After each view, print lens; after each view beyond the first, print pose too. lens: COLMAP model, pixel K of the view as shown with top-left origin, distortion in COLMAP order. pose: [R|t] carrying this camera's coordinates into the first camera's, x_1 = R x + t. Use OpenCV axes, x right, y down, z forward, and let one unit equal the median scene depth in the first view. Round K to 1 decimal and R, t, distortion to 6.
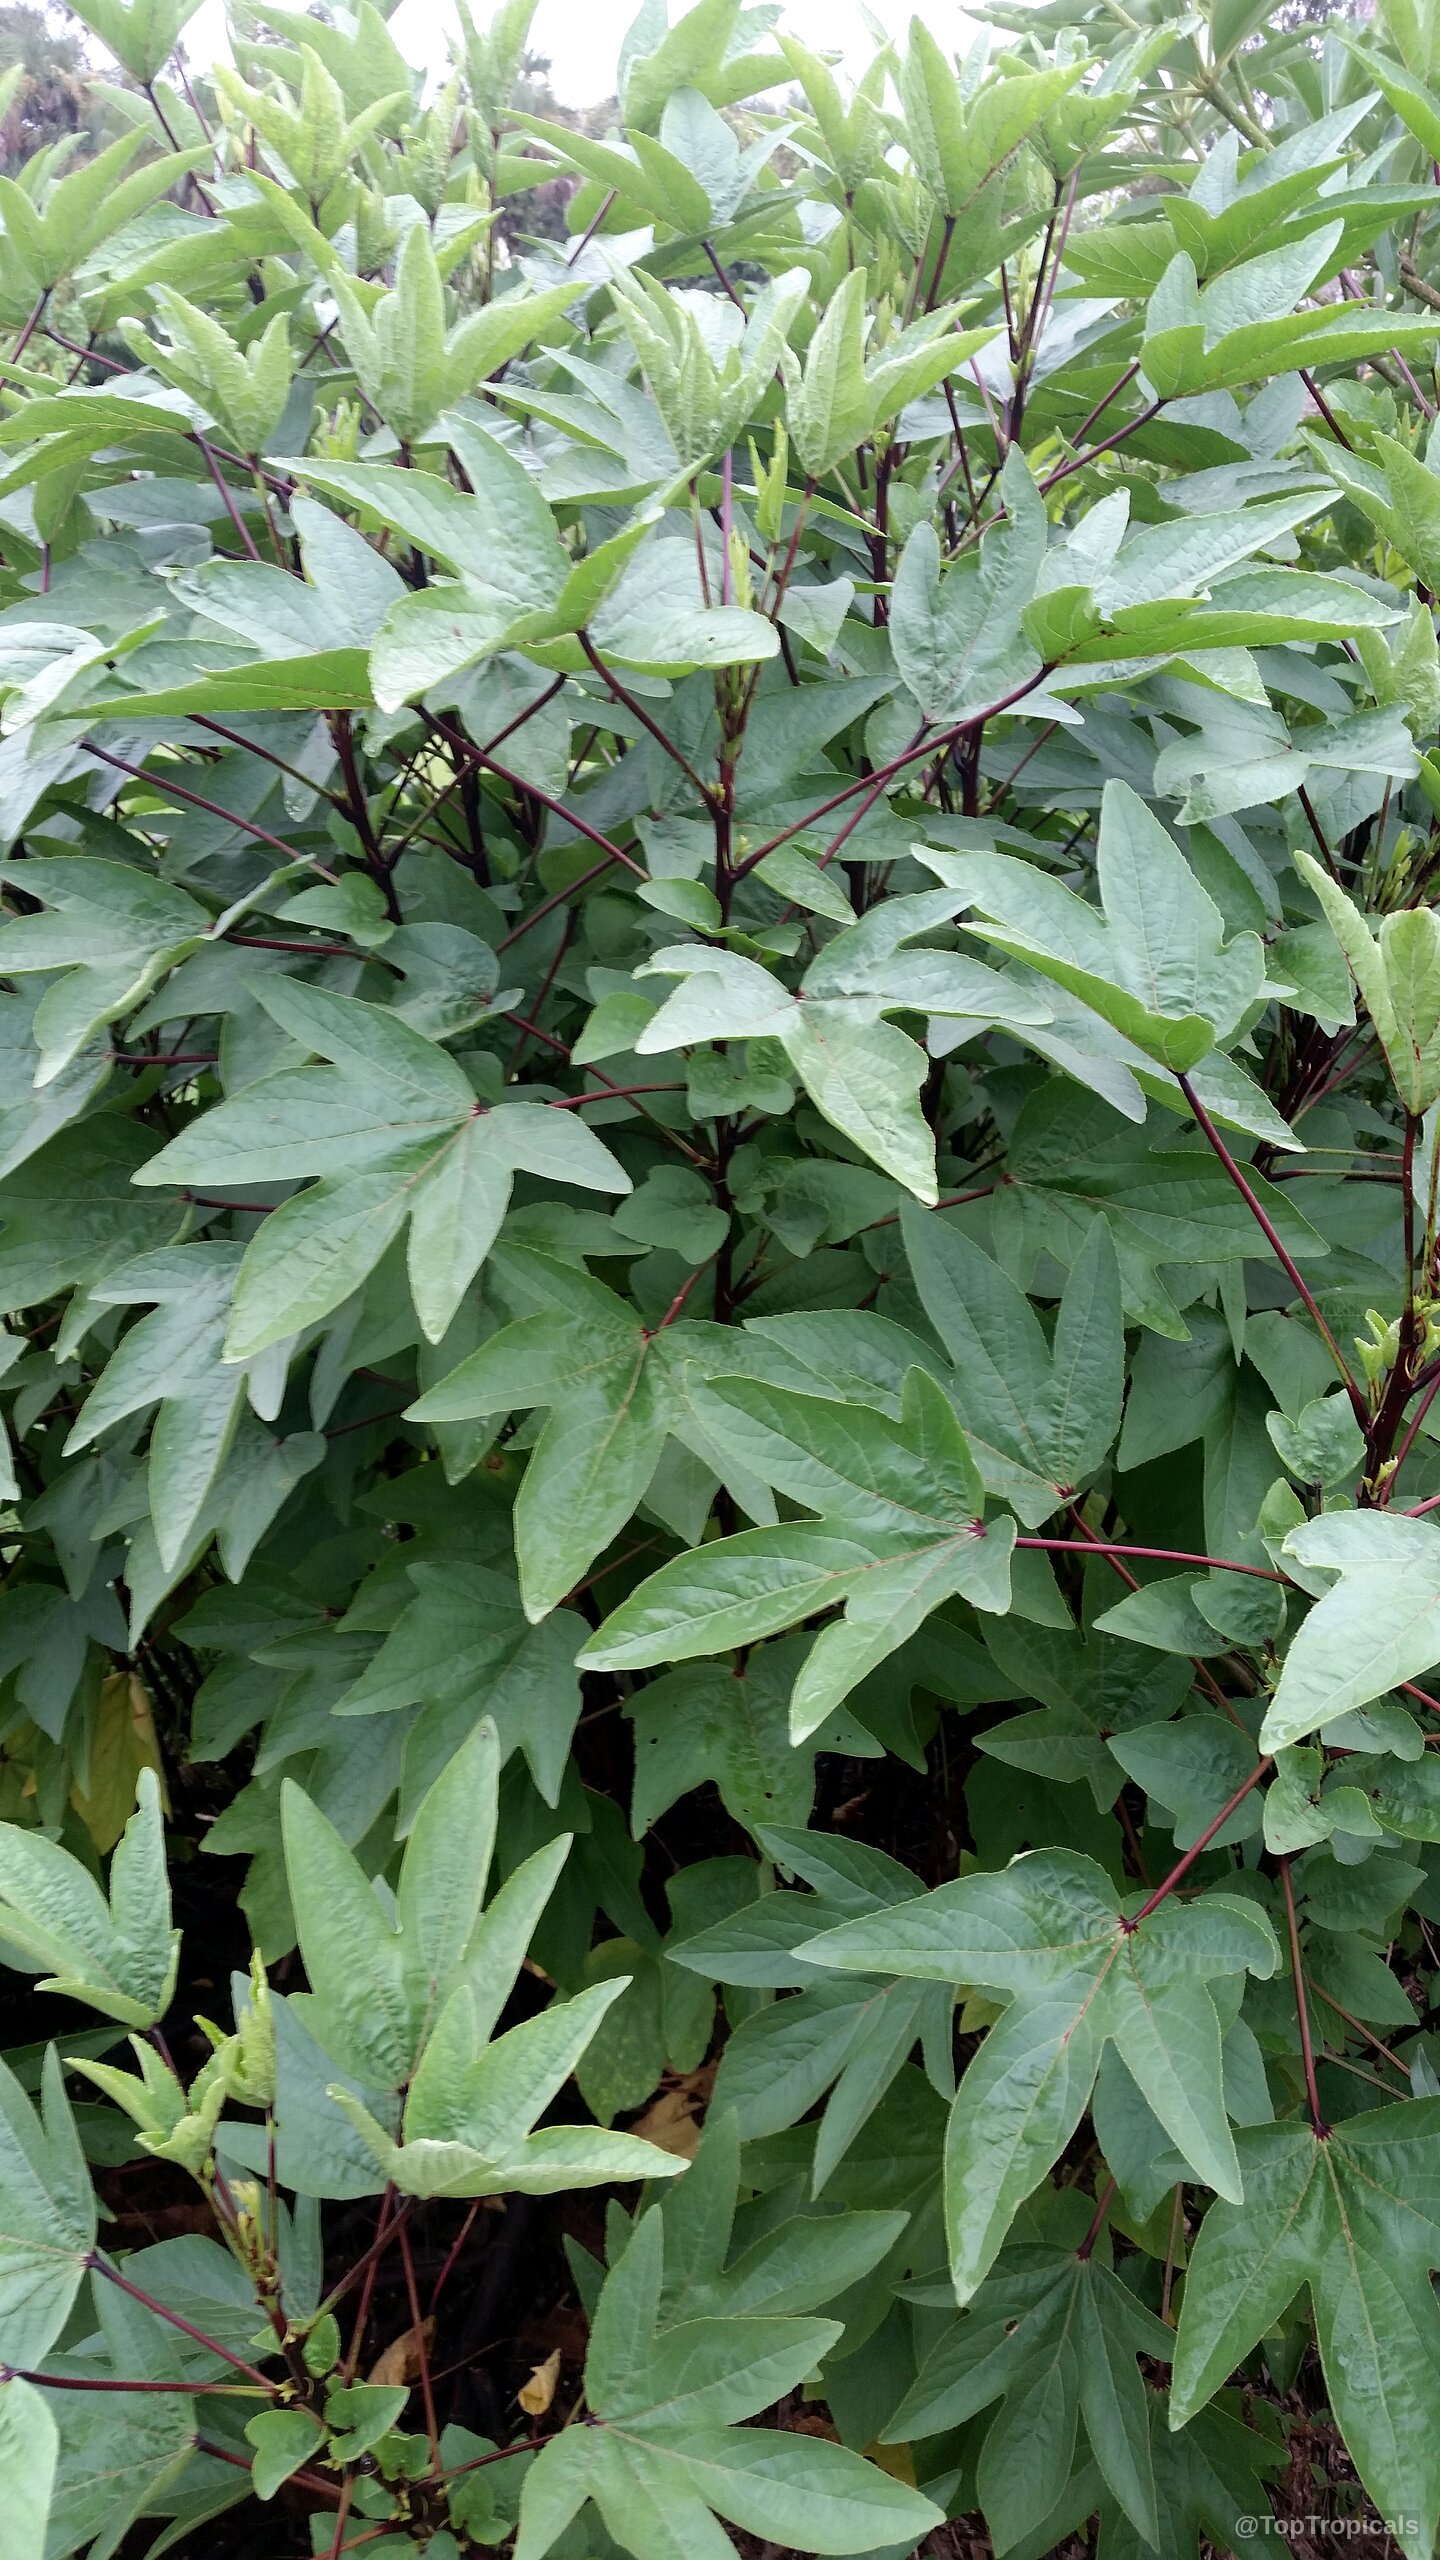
lens RADIAL K [[2144.4, 0, 720.0], [0, 2144.4, 1280.0], [0, 0, 1]] dist [0.001159, -0.003406]
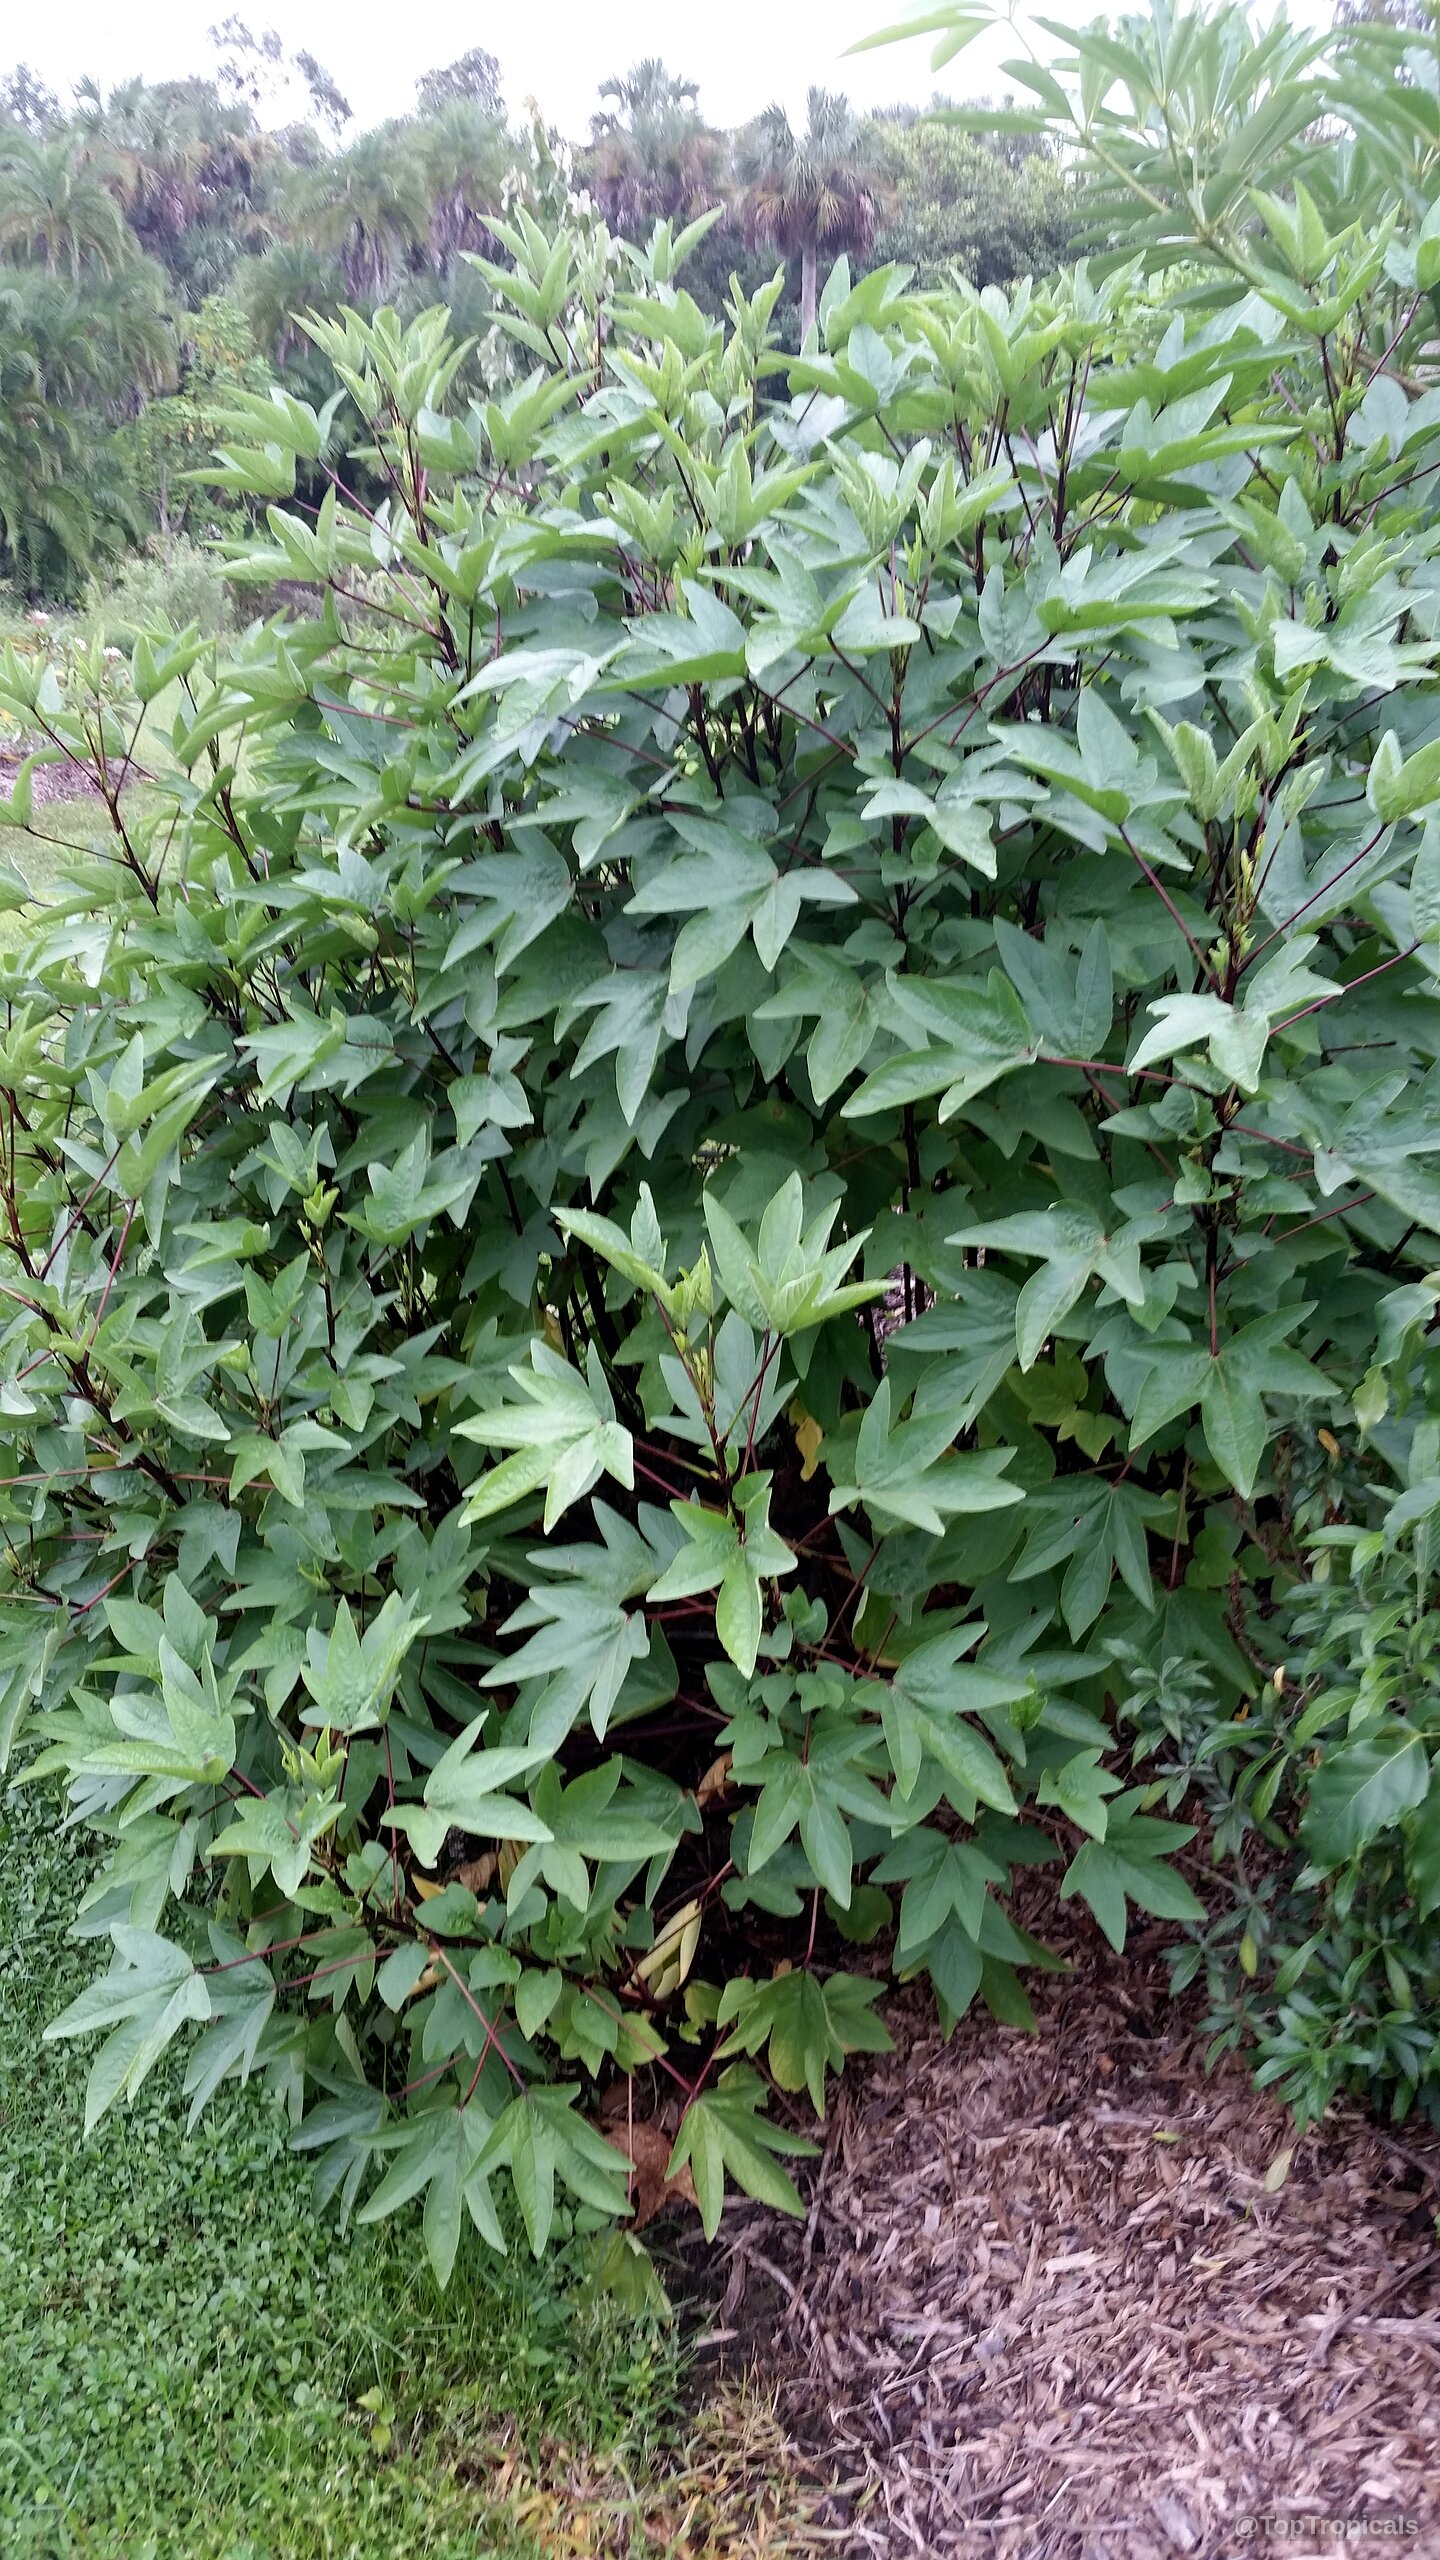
lens RADIAL K [[2009.8, 0, 720.0], [0, 2009.8, 1280.0], [0, 0, 1]] dist [0.082831, -0.197596]
pose [[0.995031, -0.035636, -0.092975, -0.005220], [0.037006, 0.999230, 0.013051, 0.274358], [0.092438, -0.016426, 0.995583, -0.905480]]
